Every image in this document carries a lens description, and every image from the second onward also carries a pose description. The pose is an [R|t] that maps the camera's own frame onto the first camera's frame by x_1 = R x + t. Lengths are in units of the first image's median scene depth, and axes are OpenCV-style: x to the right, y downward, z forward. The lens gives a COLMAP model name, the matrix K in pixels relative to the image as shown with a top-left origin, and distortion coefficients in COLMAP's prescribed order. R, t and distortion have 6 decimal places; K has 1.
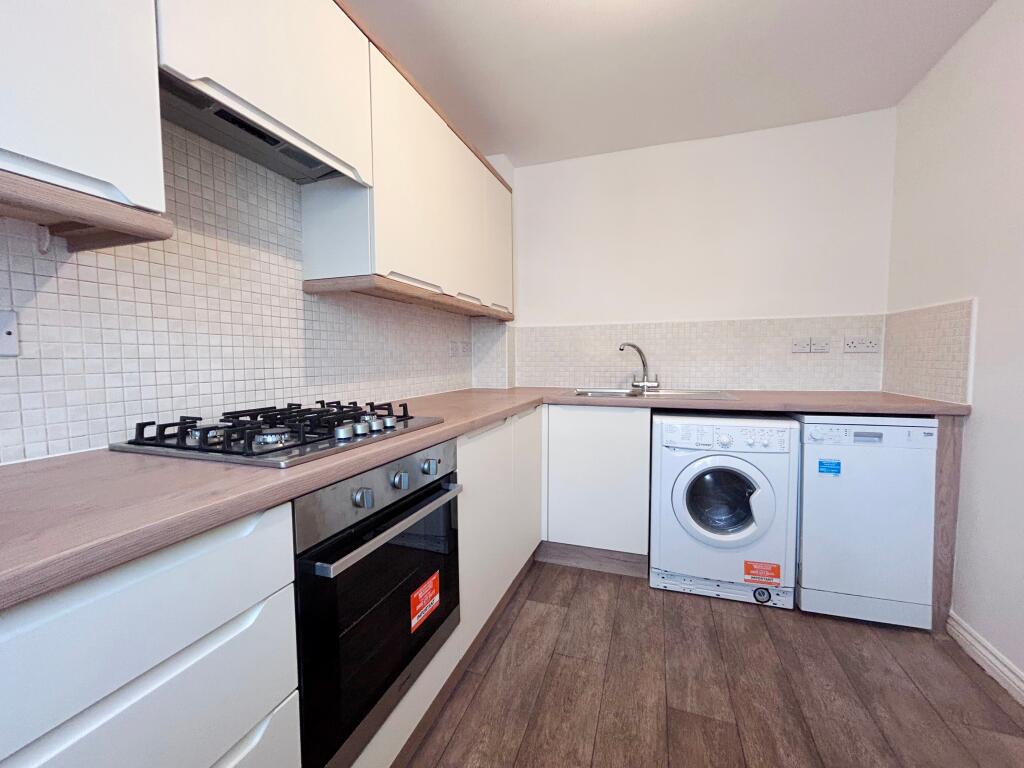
lens RADIAL K [[419.1, 0, 515.9], [0, 419.1, 382.8], [0, 0, 1]] dist [0.001827, 0.000244]
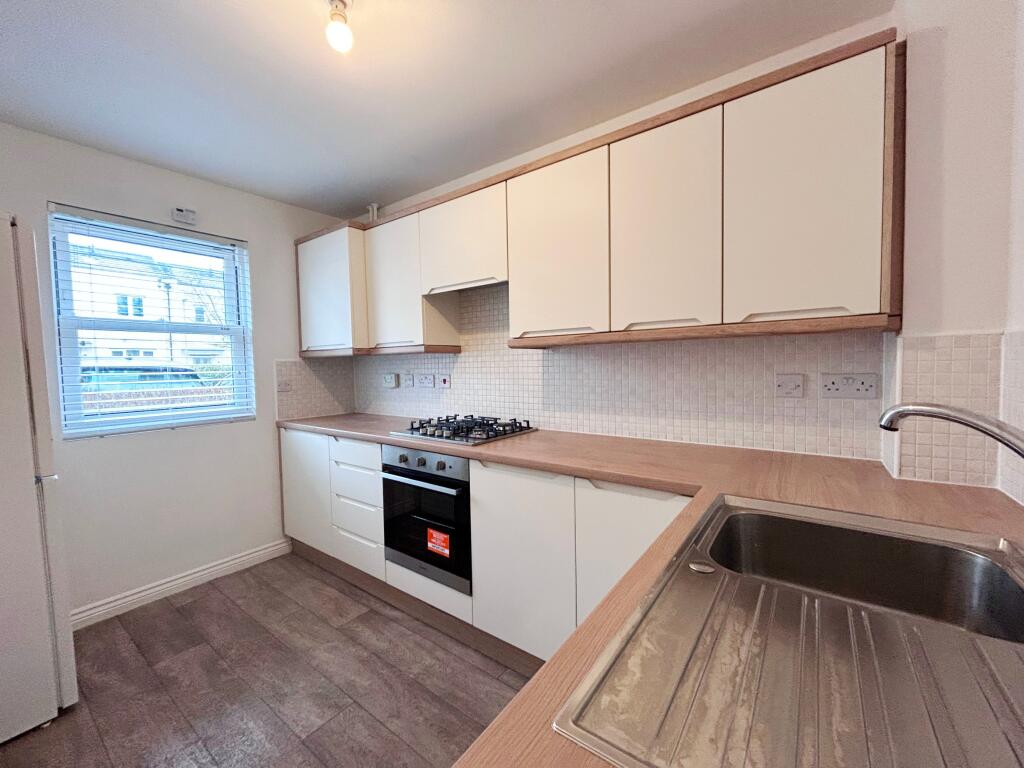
lens RADIAL K [[419.1, 0, 515.9], [0, 419.1, 382.8], [0, 0, 1]] dist [0.001827, 0.000244]
pose [[-0.301155, 0.055304, -0.951970, 1.111589], [-0.035870, 0.996953, 0.069265, -0.221012], [0.952900, 0.055007, -0.298253, 1.555586]]
